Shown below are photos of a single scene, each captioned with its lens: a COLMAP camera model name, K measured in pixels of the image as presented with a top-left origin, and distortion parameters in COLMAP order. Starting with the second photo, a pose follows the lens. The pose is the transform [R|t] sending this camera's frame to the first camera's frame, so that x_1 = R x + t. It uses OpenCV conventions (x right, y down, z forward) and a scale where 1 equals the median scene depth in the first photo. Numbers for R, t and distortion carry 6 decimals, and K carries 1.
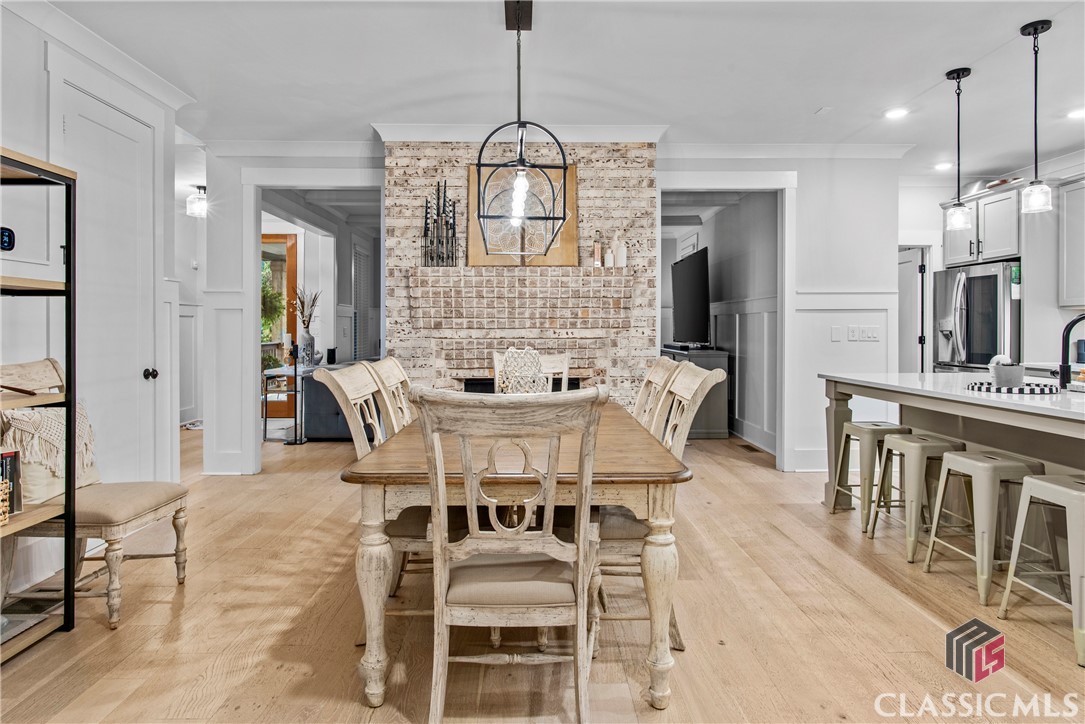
lens RADIAL K [[640.8, 0, 544.9], [0, 640.8, 332.7], [0, 0, 1]] dist [-0.007963, 0.002889]
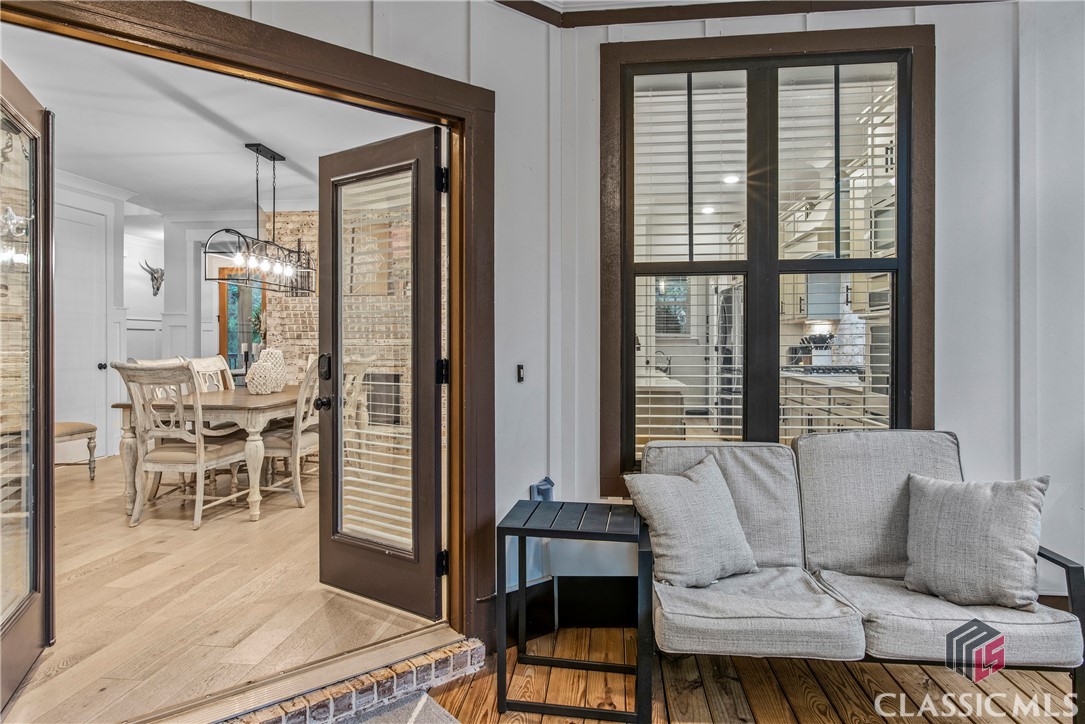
lens RADIAL K [[640.8, 0, 527.3], [0, 640.8, 347.2], [0, 0, 1]] dist [-0.007963, 0.002889]
pose [[0.990217, 0.000407, -0.139538, 0.557217], [0.000072, 0.999994, 0.003426, 0.007926], [0.139538, -0.003403, 0.990211, -0.381024]]
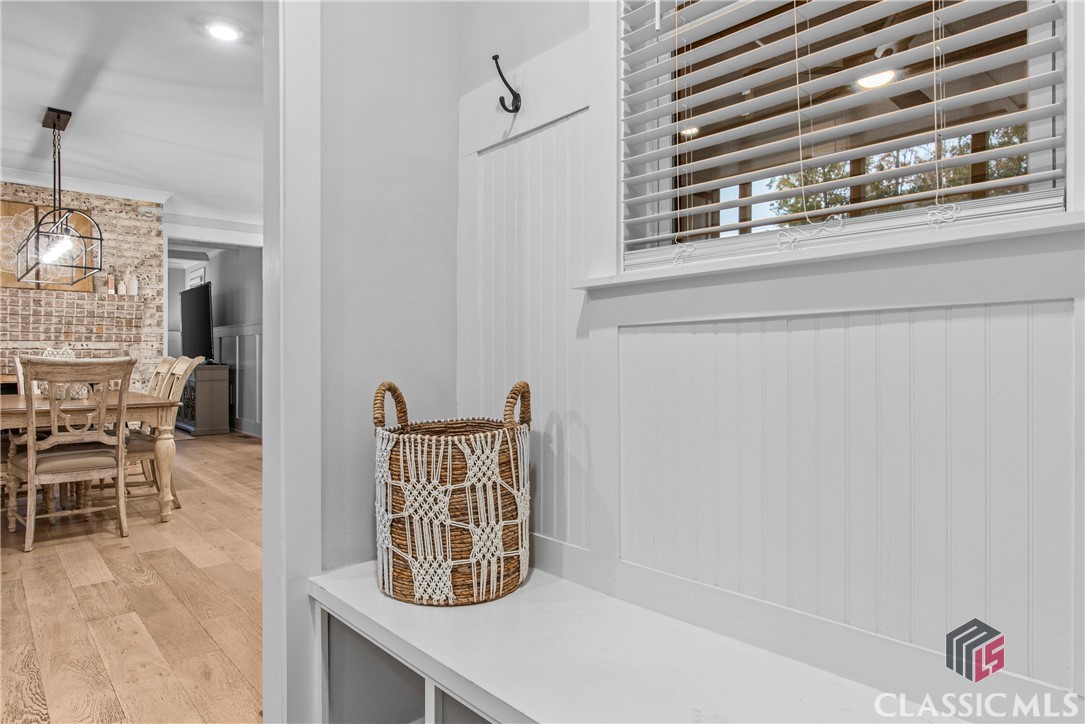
lens RADIAL K [[640.8, 0, 546.5], [0, 640.8, 364.2], [0, 0, 1]] dist [-0.007963, 0.002889]
pose [[0.758821, -0.003386, 0.651290, -0.089240], [0.003076, 0.999994, 0.001615, 0.038525], [-0.651291, 0.000778, 0.758827, -0.536150]]
